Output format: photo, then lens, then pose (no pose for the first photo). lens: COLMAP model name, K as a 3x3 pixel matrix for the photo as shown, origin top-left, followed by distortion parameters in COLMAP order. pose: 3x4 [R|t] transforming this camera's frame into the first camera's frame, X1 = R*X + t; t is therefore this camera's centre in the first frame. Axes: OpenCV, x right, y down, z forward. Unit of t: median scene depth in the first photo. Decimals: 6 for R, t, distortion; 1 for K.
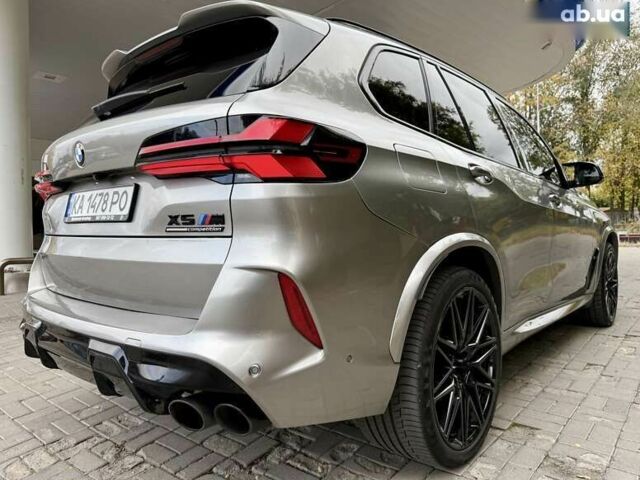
lens RADIAL K [[460.0, 0, 320.0], [0, 460.0, 240.0], [0, 0, 1]] dist [-0.002260, -0.000323]
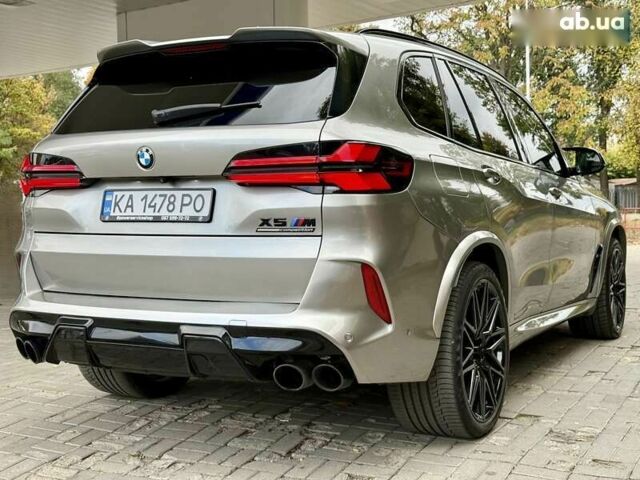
lens RADIAL K [[923.7, 0, 320.0], [0, 923.7, 240.0], [0, 0, 1]] dist [-0.009286, 0.742222]
pose [[0.974161, -0.004581, 0.225807, -0.554609], [0.002934, 0.999967, 0.007631, -0.011111], [-0.225834, -0.006771, 0.974142, -1.060739]]
